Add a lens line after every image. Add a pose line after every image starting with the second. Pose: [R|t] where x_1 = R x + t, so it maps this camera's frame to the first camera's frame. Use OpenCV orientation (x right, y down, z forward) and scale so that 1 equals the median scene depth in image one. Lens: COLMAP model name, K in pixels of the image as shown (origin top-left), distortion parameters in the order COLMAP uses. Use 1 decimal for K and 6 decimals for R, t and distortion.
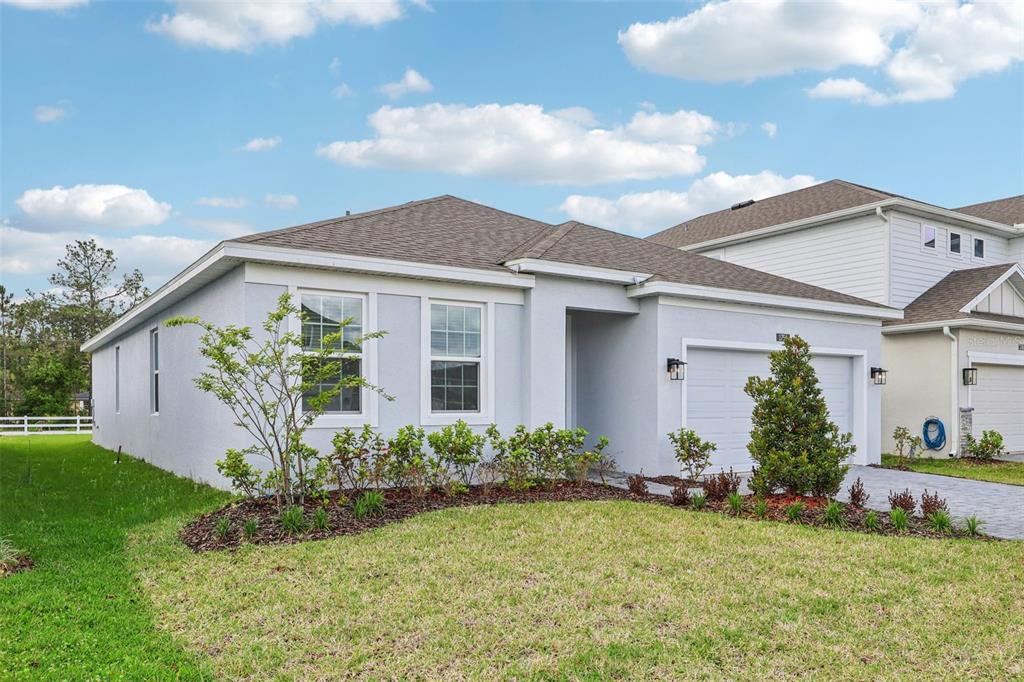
lens RADIAL K [[769.8, 0, 512.0], [0, 769.8, 341.0], [0, 0, 1]] dist [-0.000397, -0.000353]
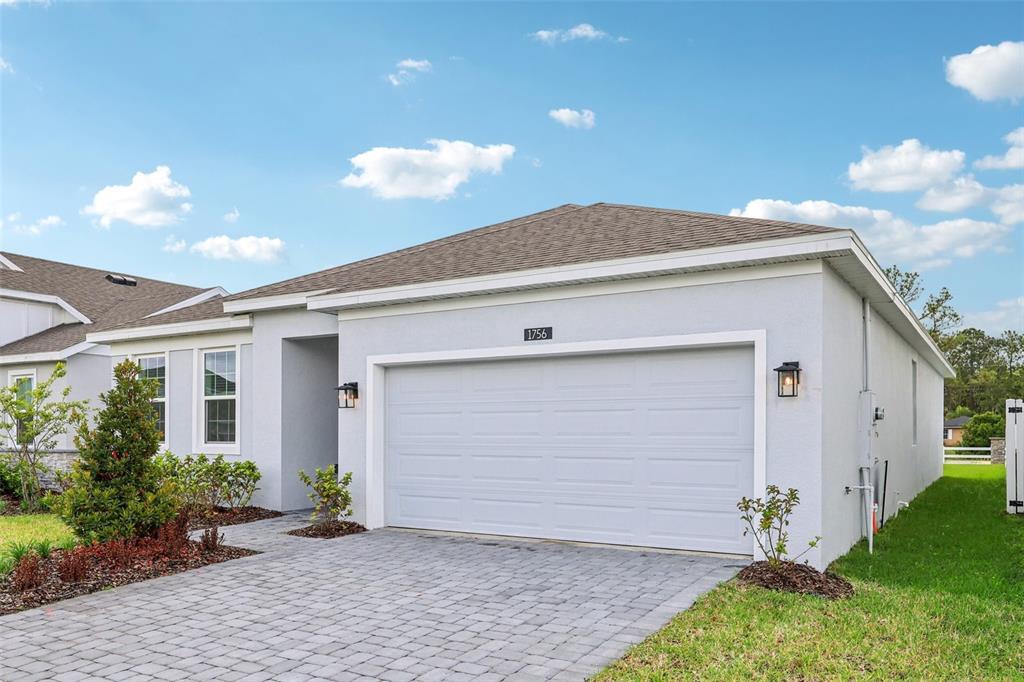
lens RADIAL K [[806.6, 0, 512.0], [0, 806.6, 341.0], [0, 0, 1]] dist [-0.001580, -0.000460]
pose [[0.421650, -0.104497, -0.900717, 1.184391], [0.074867, 0.993958, -0.080266, 0.067468], [0.903662, -0.033590, 0.426926, 0.859548]]
